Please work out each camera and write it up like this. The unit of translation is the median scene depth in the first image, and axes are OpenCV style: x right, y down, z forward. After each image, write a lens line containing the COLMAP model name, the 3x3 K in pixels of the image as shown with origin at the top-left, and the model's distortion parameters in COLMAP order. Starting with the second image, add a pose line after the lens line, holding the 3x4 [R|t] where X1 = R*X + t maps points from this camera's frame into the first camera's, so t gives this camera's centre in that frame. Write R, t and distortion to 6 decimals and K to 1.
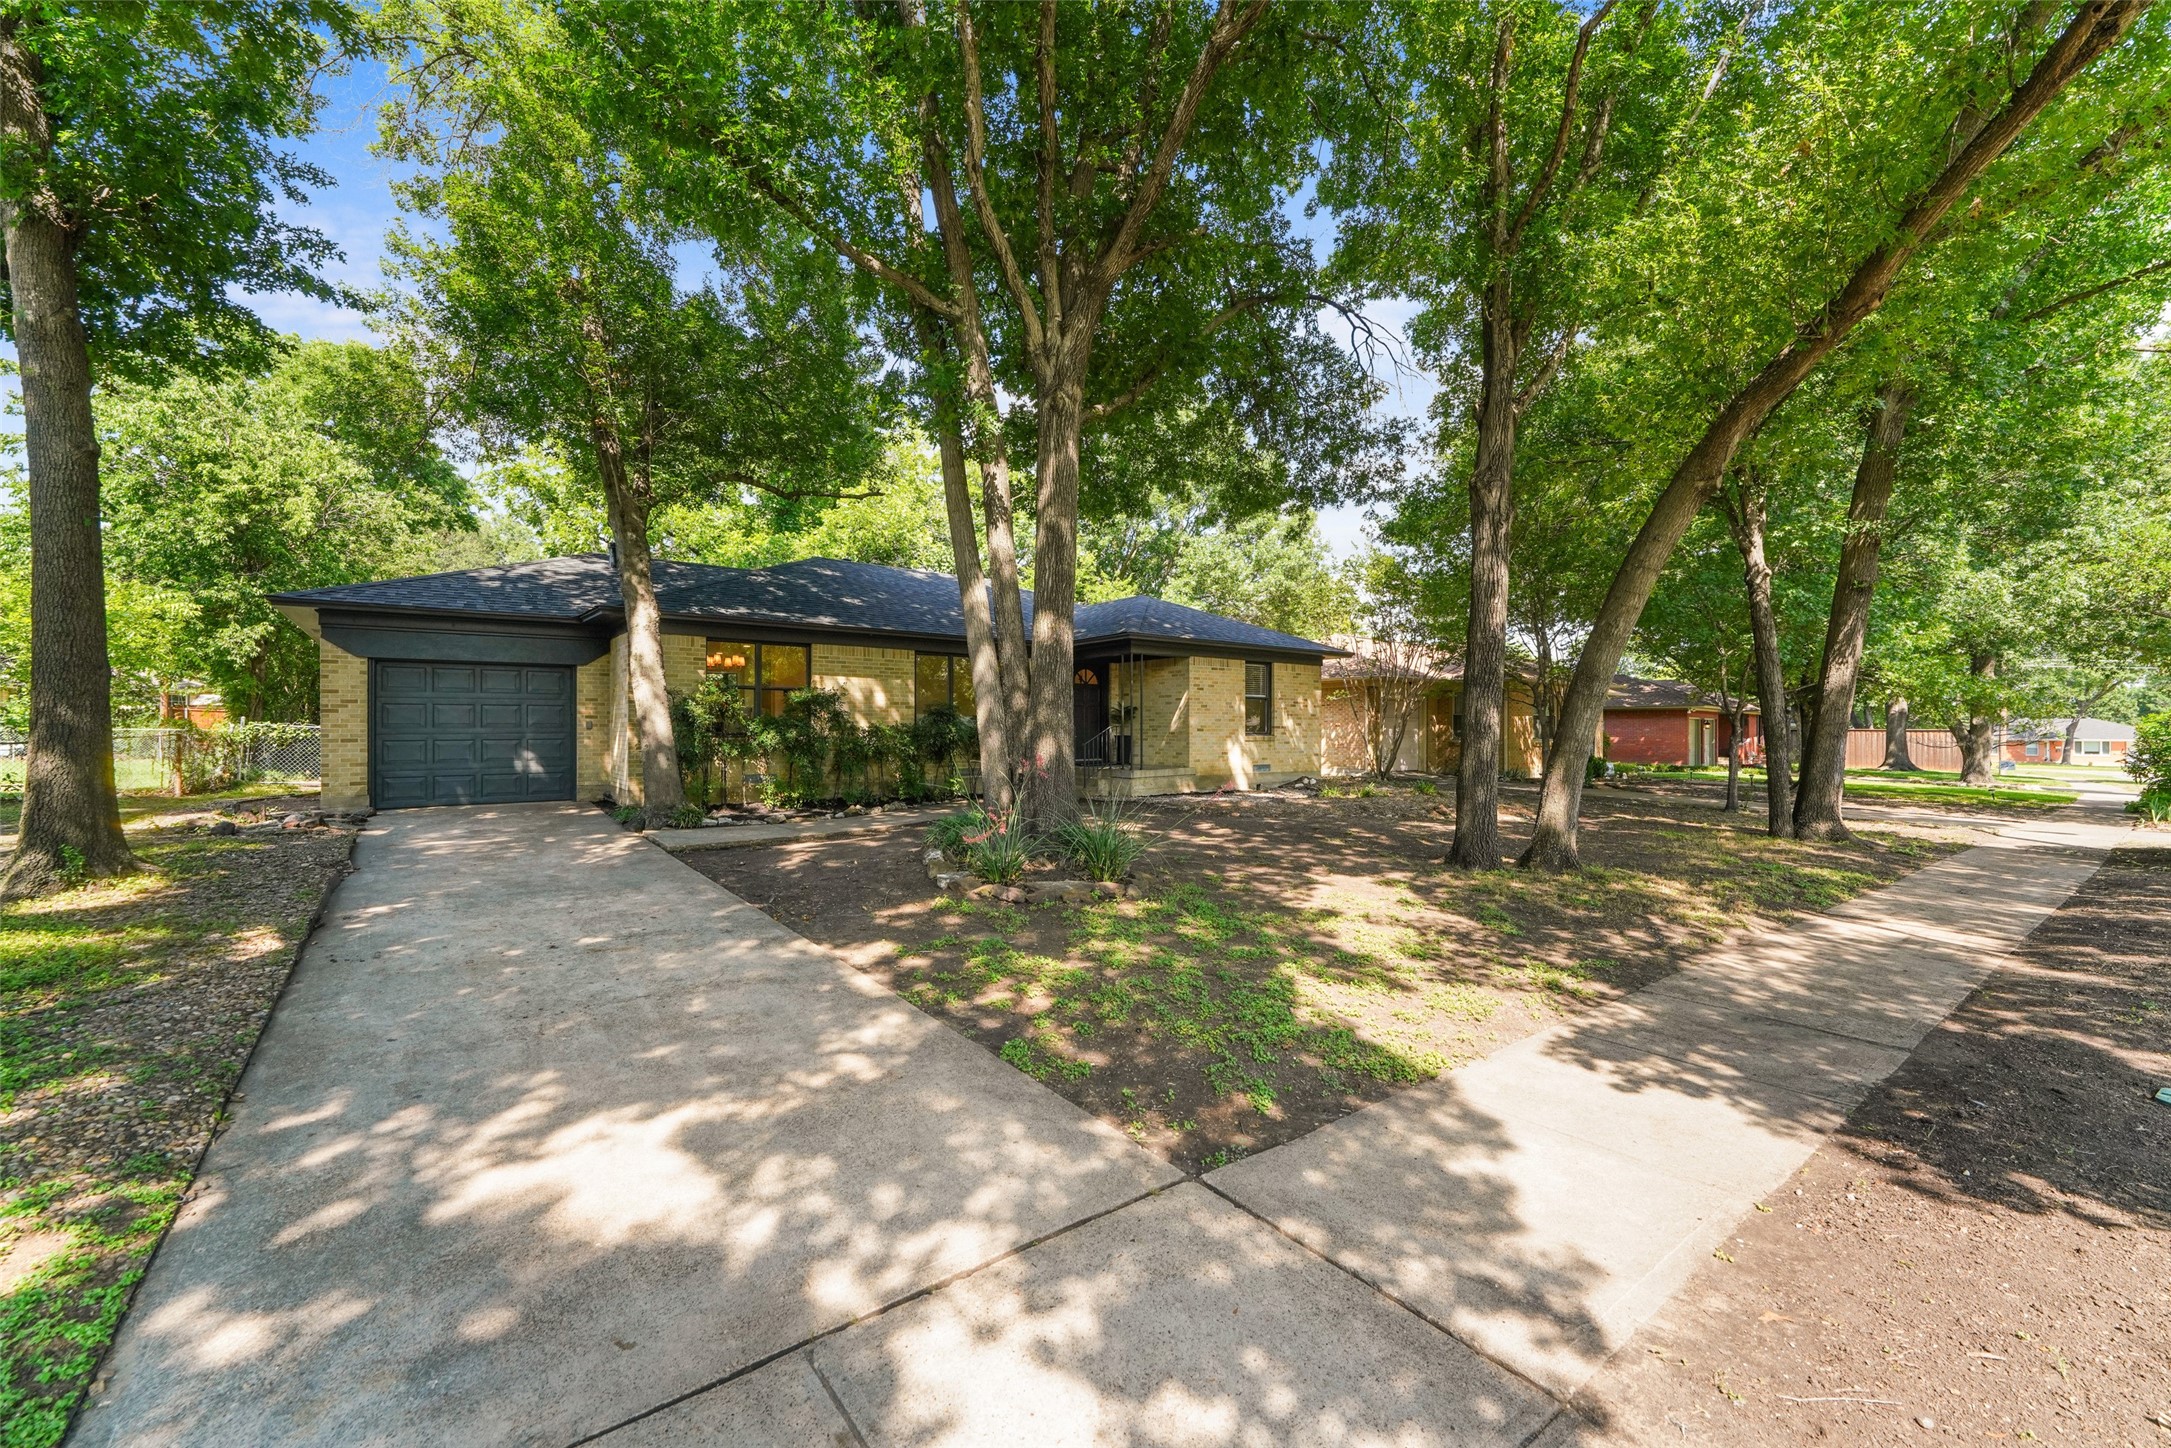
lens RADIAL K [[885.5, 0, 1079.5], [0, 885.5, 720.4], [0, 0, 1]] dist [-0.001737, 0.000340]
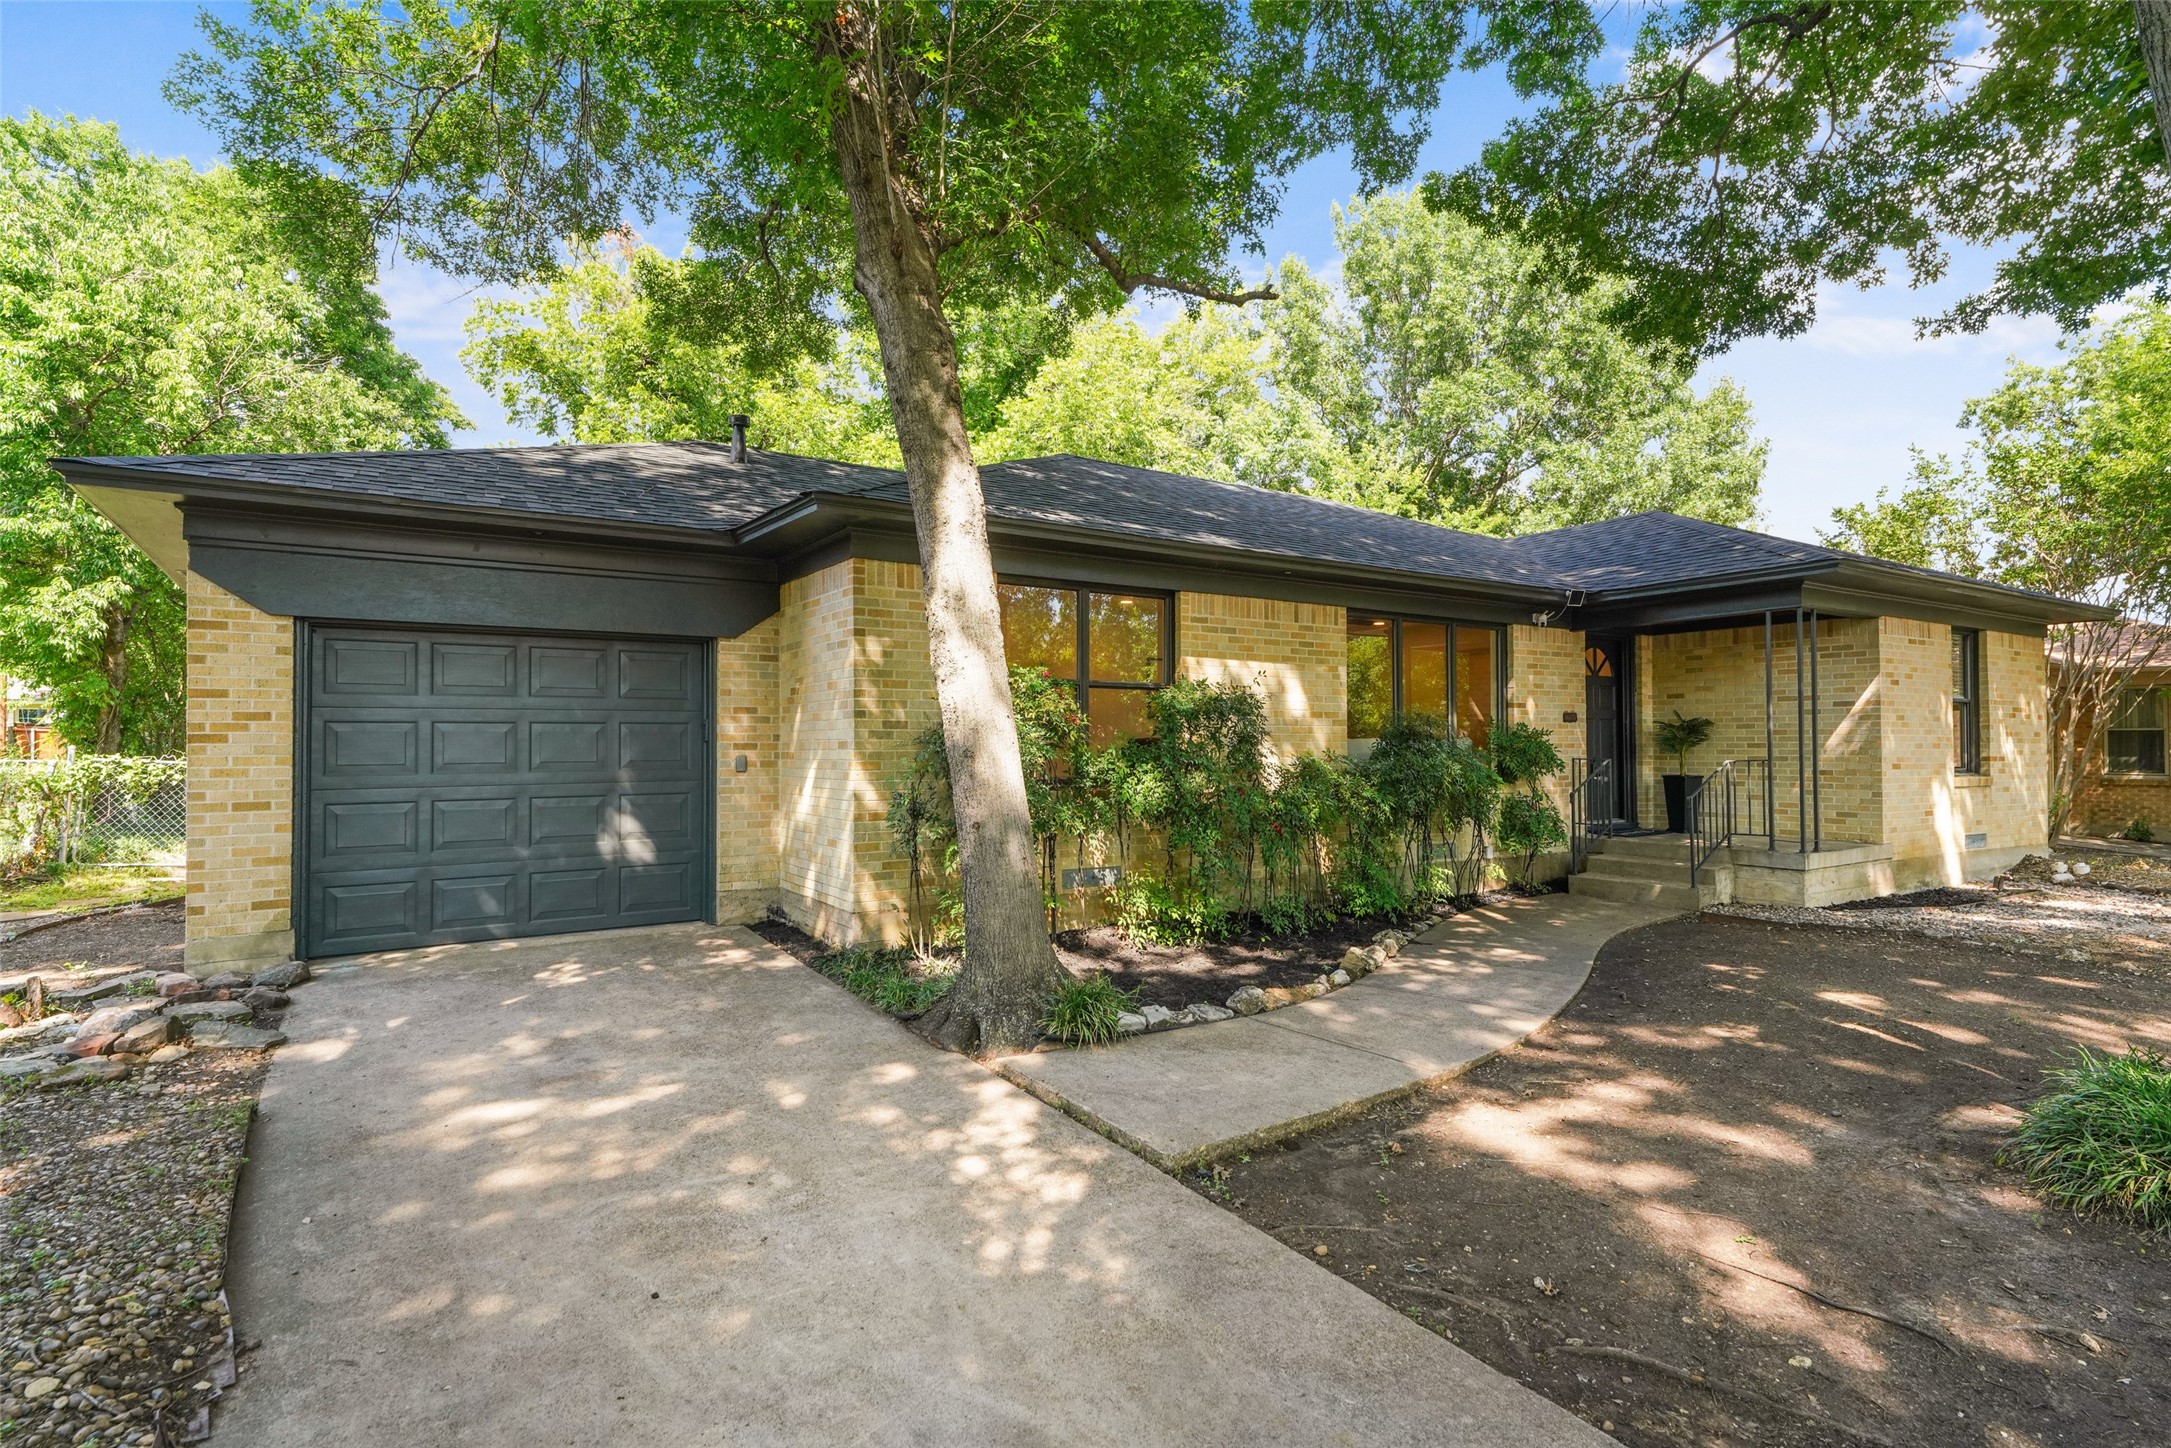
lens RADIAL K [[1091.7, 0, 1092.8], [0, 1091.7, 726.0], [0, 0, 1]] dist [0.016993, -0.002219]
pose [[0.998751, -0.005438, -0.049668, -0.291222], [0.004739, 0.999888, -0.014185, -0.003755], [0.049739, 0.013932, 0.998665, 0.361511]]
